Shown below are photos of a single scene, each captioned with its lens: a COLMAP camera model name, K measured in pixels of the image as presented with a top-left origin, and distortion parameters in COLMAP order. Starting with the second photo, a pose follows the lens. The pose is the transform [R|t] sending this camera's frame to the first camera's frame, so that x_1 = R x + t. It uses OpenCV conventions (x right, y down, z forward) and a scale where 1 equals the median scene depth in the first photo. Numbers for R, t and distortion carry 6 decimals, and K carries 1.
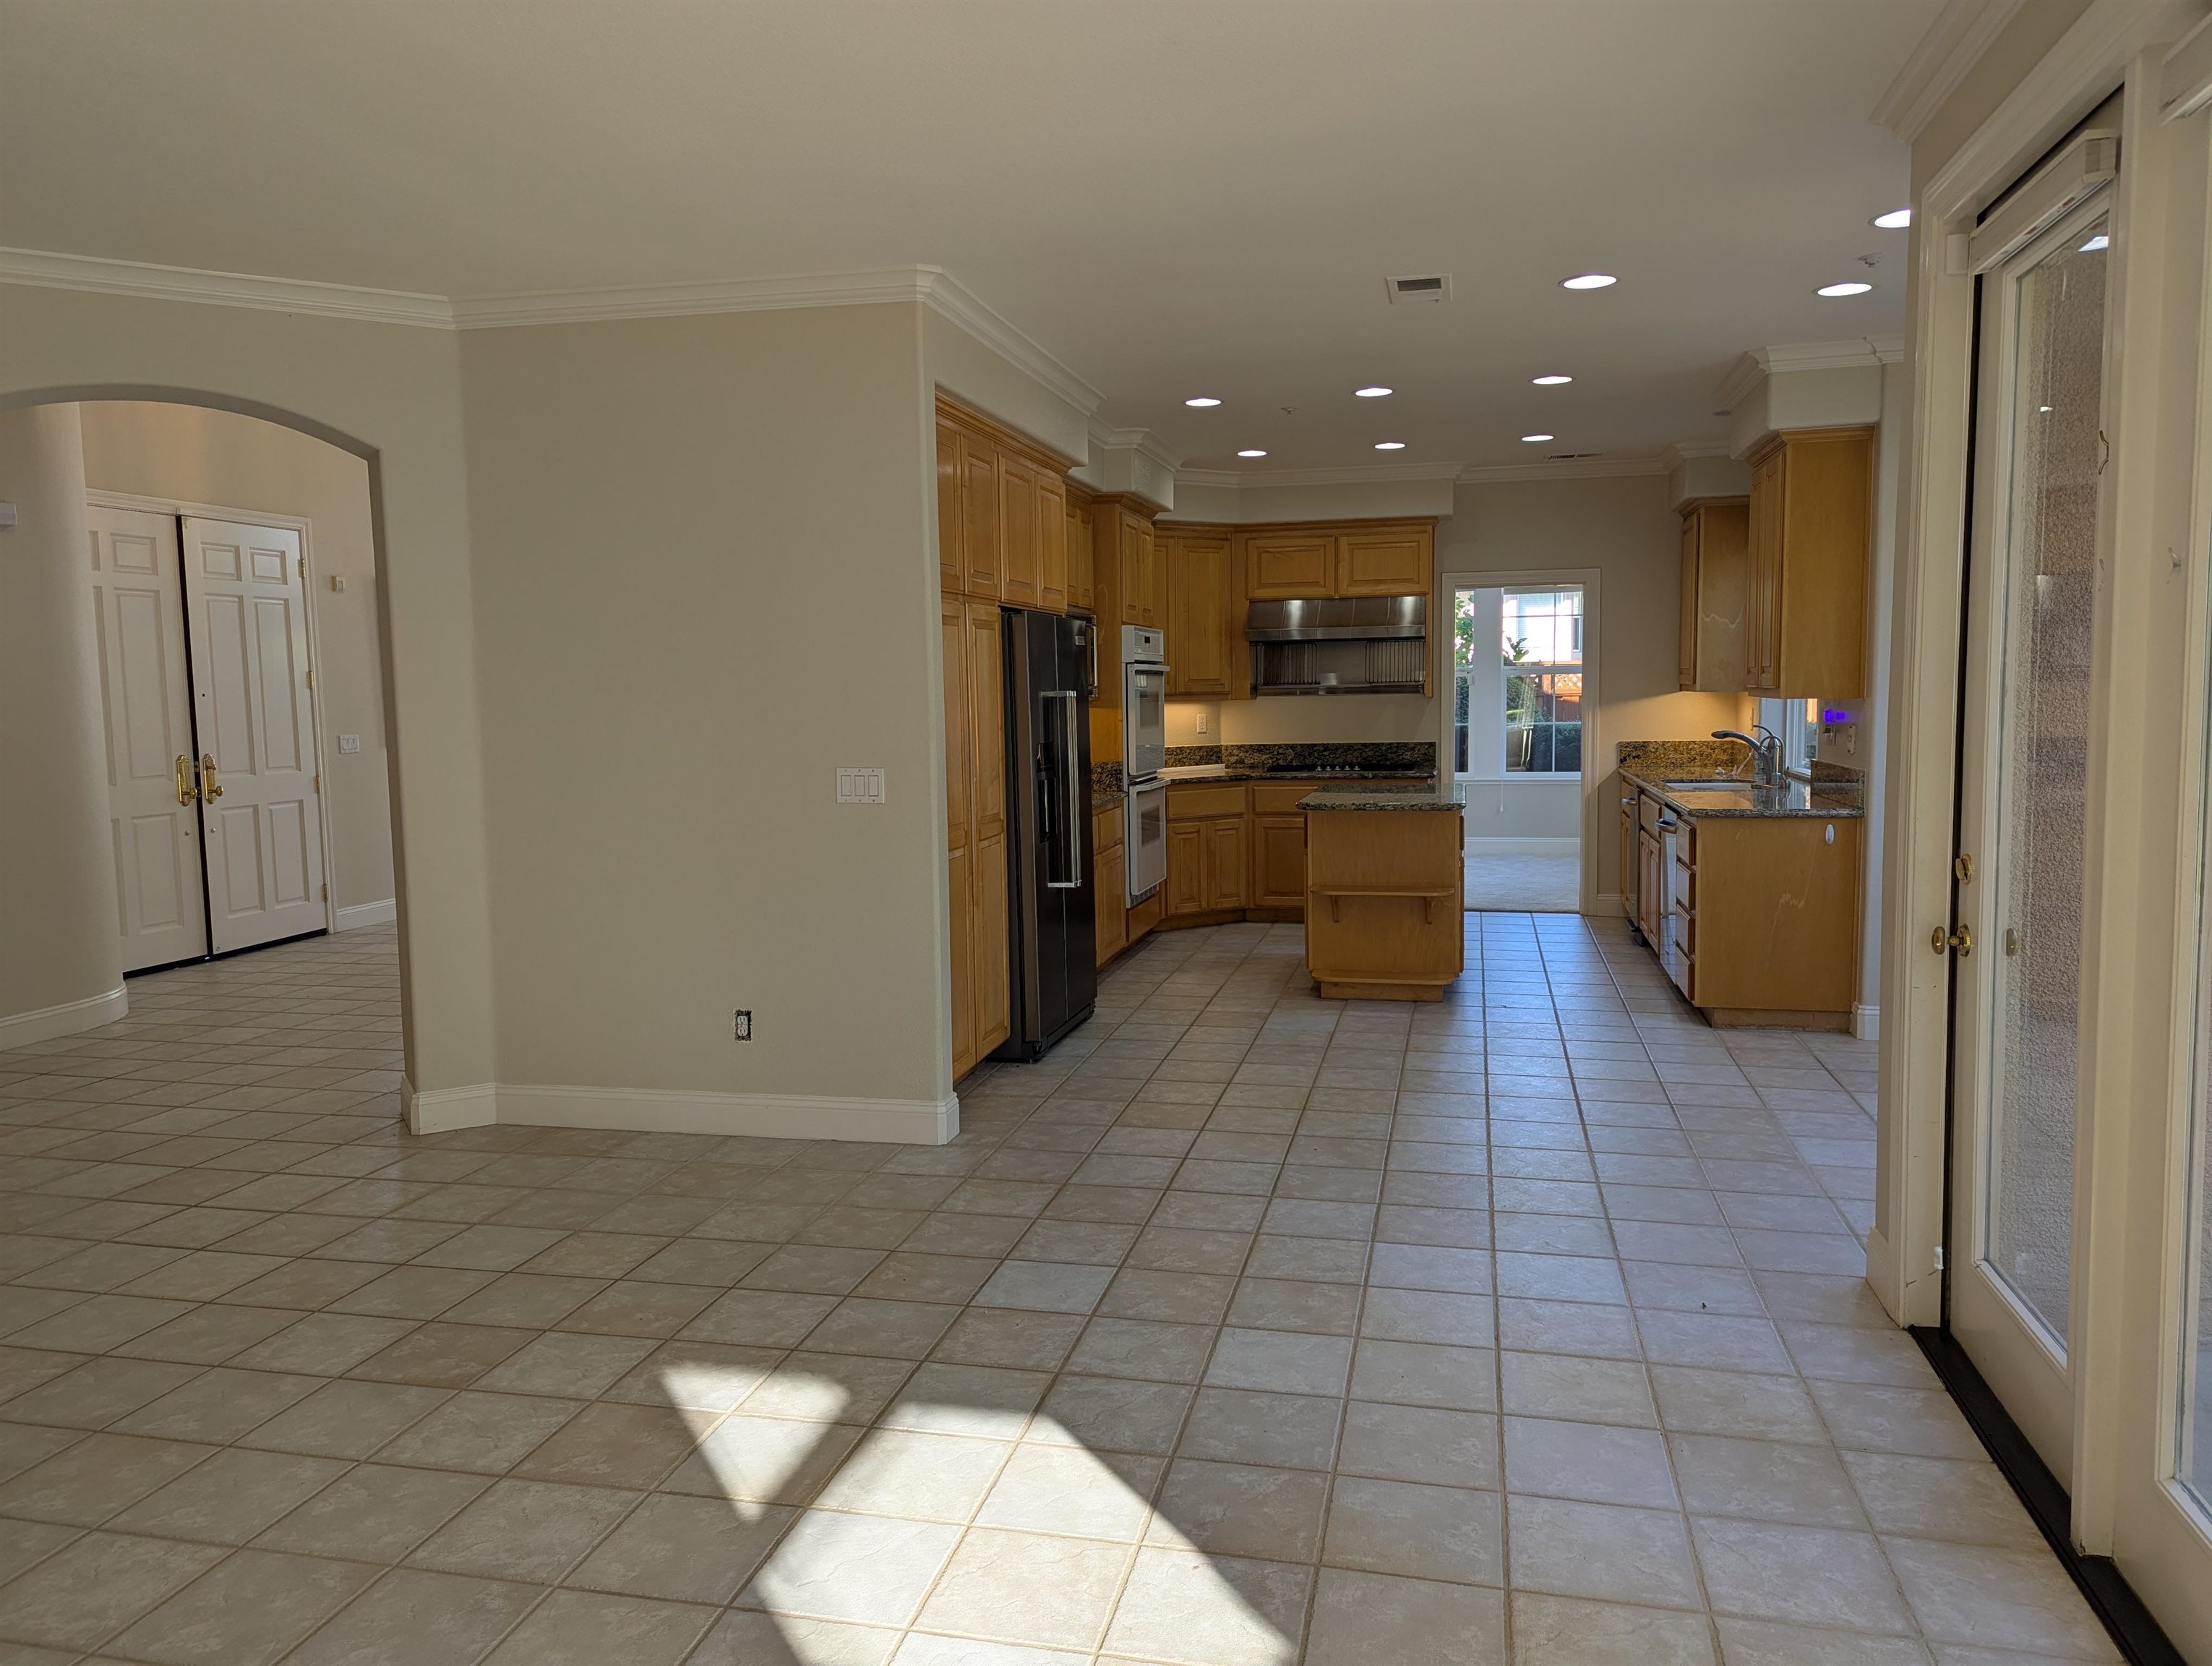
lens RADIAL K [[1570.3, 0, 1099.6], [0, 1570.3, 828.7], [0, 0, 1]] dist [0.059812, -0.040277]
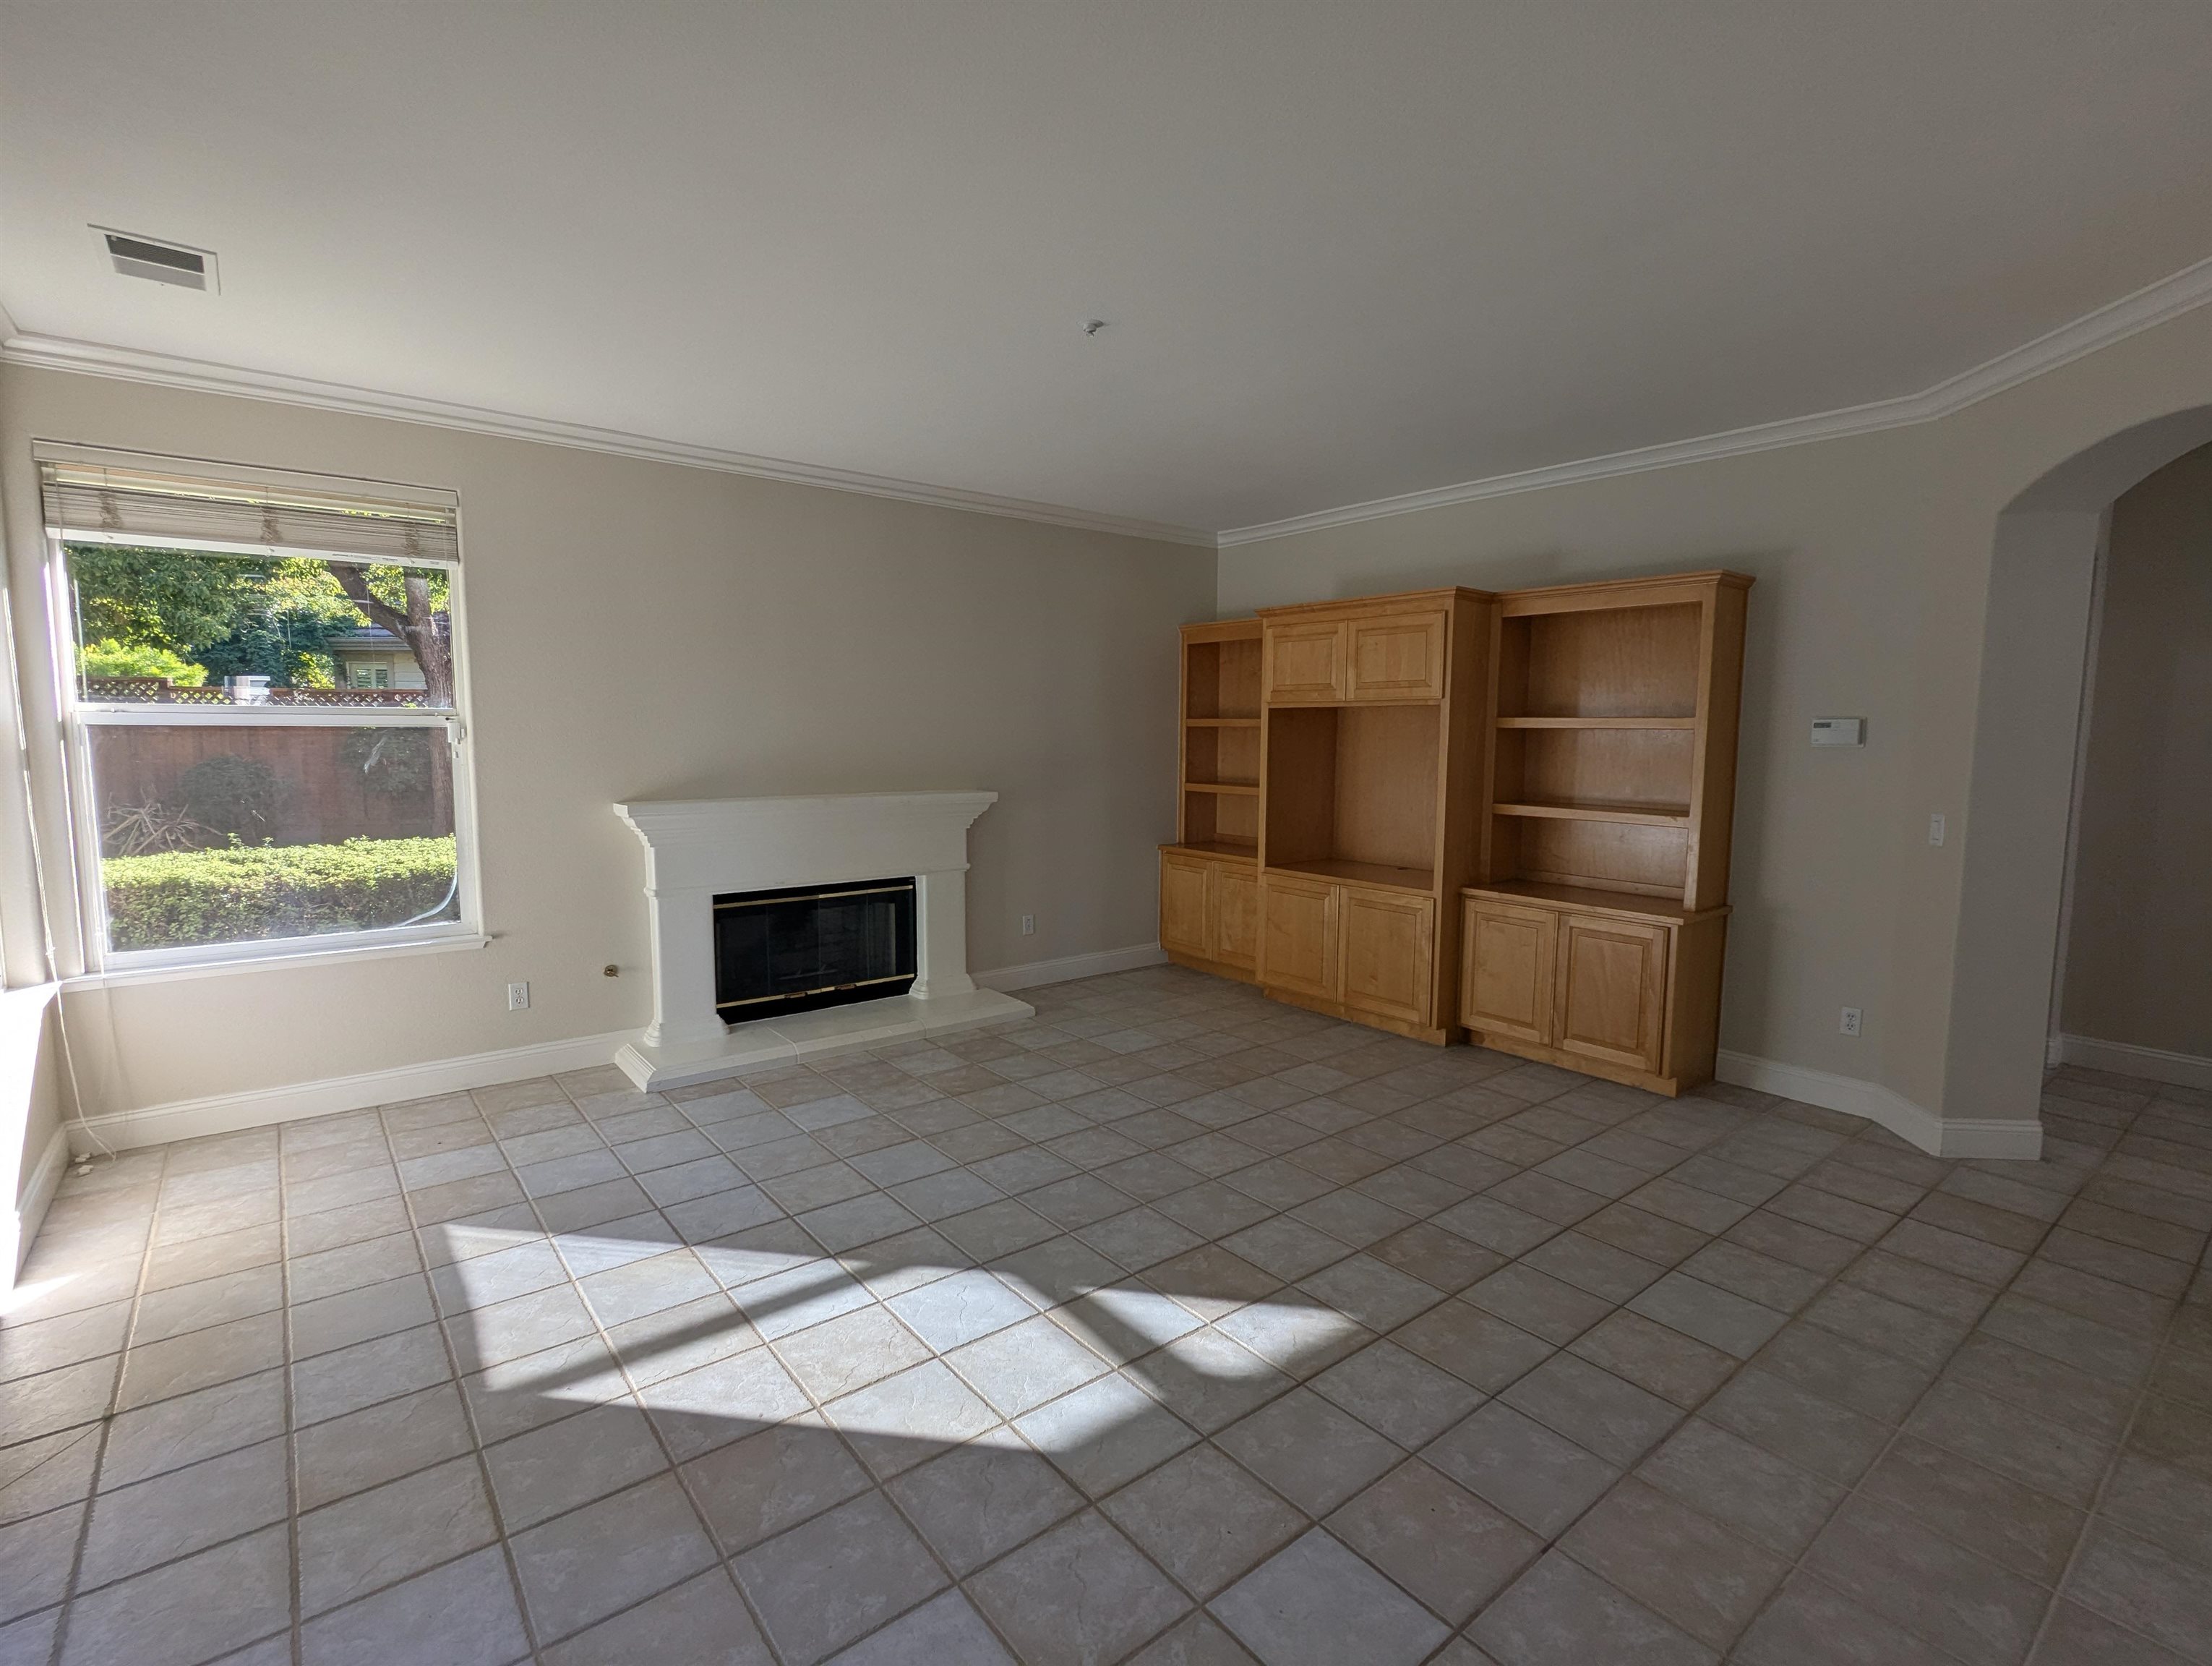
lens RADIAL K [[1052.4, 0, 1107.4], [0, 1052.4, 834.5], [0, 0, 1]] dist [-0.002645, 0.002743]
pose [[-0.619583, 0.092066, -0.779514, 0.273093], [-0.071112, 0.982430, 0.172554, -0.093940], [0.781704, 0.162344, -0.602149, 0.882415]]
